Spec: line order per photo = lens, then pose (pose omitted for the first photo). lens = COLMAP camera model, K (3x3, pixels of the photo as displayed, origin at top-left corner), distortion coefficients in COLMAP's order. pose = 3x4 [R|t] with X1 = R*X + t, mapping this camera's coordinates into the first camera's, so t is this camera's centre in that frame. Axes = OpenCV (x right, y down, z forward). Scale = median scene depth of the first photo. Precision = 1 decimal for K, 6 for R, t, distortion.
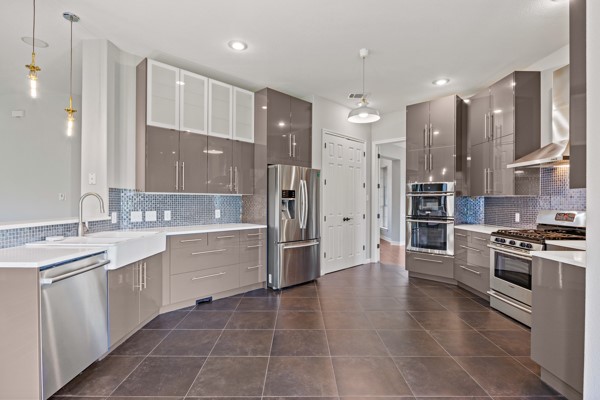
lens RADIAL K [[297.9, 0, 300.0], [0, 297.9, 200.0], [0, 0, 1]] dist [0.000216, 0.000142]
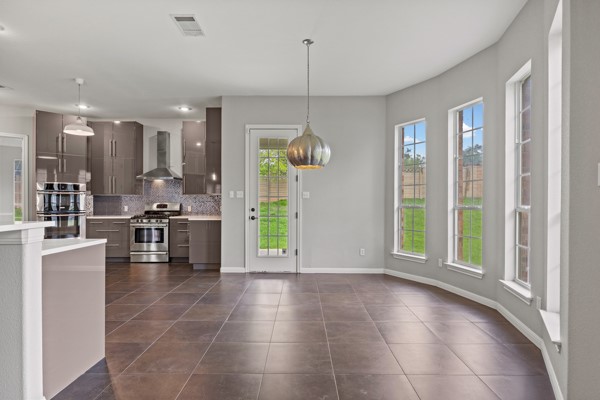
lens RADIAL K [[326.8, 0, 300.0], [0, 326.8, 200.0], [0, 0, 1]] dist [0.000038, -0.000023]
pose [[0.017314, -0.003677, 0.999843, -1.109802], [-0.002816, 0.999989, 0.003726, 0.004665], [-0.999846, -0.002880, 0.017303, 0.034244]]
